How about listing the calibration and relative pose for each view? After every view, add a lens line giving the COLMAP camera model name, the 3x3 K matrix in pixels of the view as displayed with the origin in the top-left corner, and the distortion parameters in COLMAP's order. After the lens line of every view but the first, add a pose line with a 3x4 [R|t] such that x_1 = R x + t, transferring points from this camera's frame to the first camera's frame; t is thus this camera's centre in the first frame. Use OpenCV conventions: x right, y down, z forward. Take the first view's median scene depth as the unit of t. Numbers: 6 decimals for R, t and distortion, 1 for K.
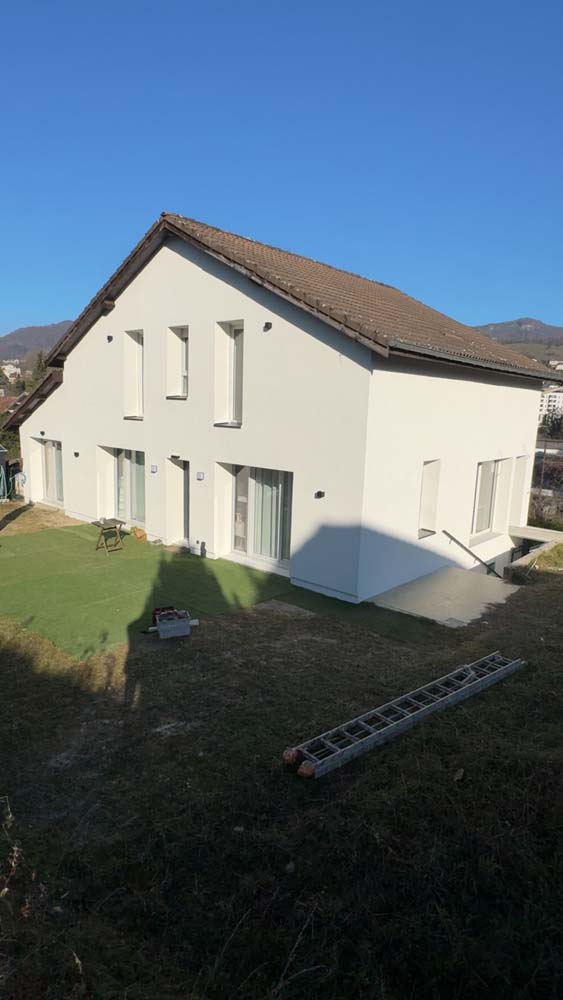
lens RADIAL K [[561.0, 0, 281.8], [0, 561.0, 501.3], [0, 0, 1]] dist [-0.003914, -0.001511]
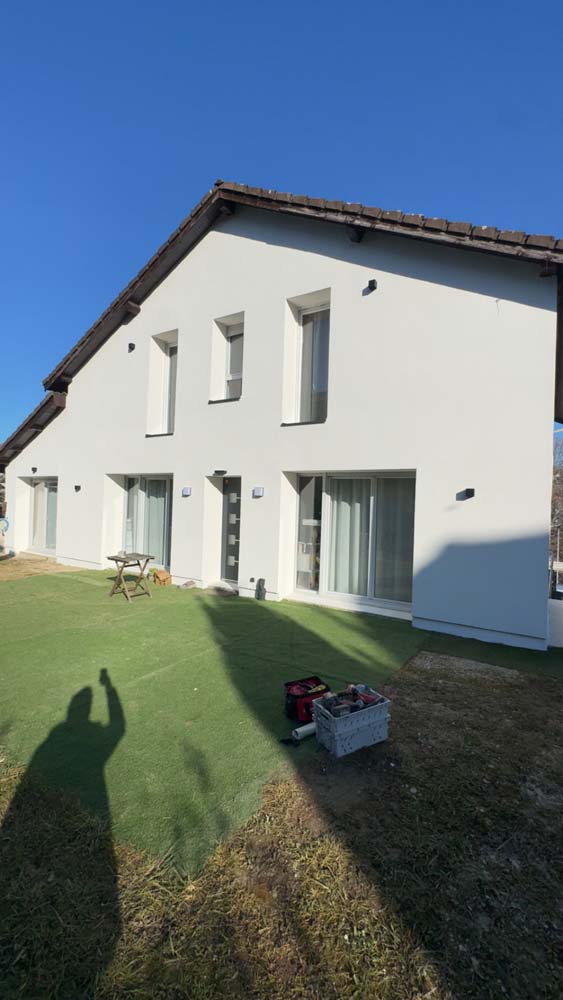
lens RADIAL K [[418.0, 0, 281.6], [0, 418.0, 501.0], [0, 0, 1]] dist [-0.004518, 0.001757]
pose [[0.987097, -0.000472, 0.160120, -0.217111], [0.028086, 0.985002, -0.170240, 0.069990], [-0.157638, 0.172541, 0.972307, 0.454094]]
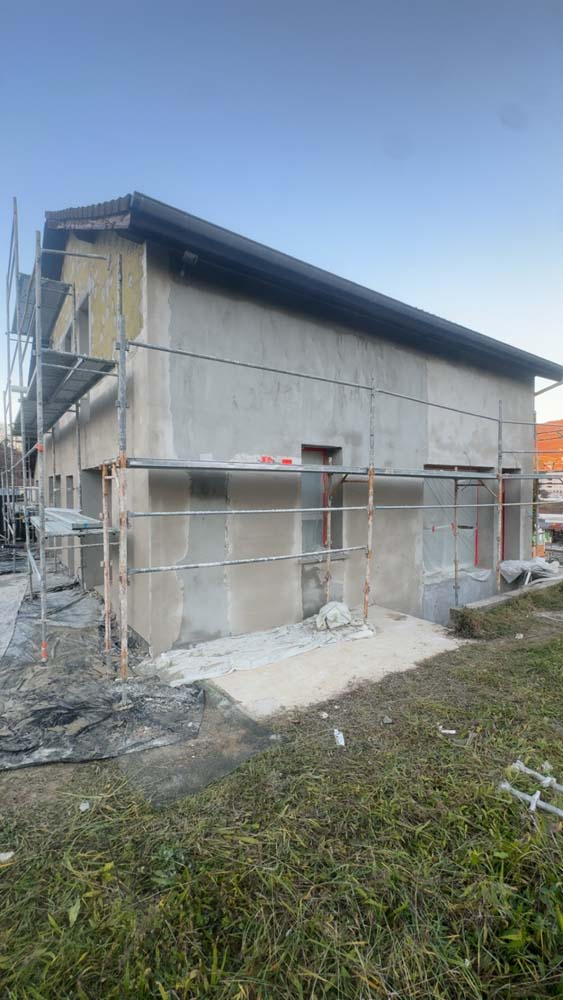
lens RADIAL K [[418.0, 0, 282.0], [0, 418.0, 500.0], [0, 0, 1]] dist [-0.004518, 0.001757]
pose [[0.973119, -0.027582, -0.228644, 0.322873], [-0.007946, 0.988190, -0.153026, 0.069708], [0.230165, 0.150730, 0.961408, 0.484069]]
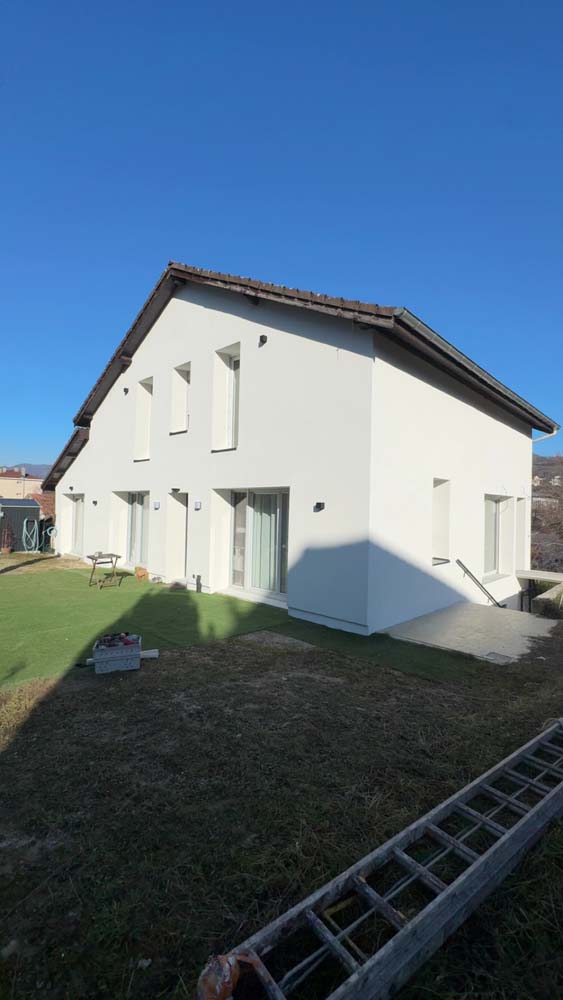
lens RADIAL K [[418.0, 0, 282.1], [0, 418.0, 500.6], [0, 0, 1]] dist [-0.004518, 0.001757]
pose [[0.999171, -0.009102, -0.039688, 0.031283], [0.001180, 0.980760, -0.195215, 0.092198], [0.040701, 0.195007, 0.979957, 0.309483]]
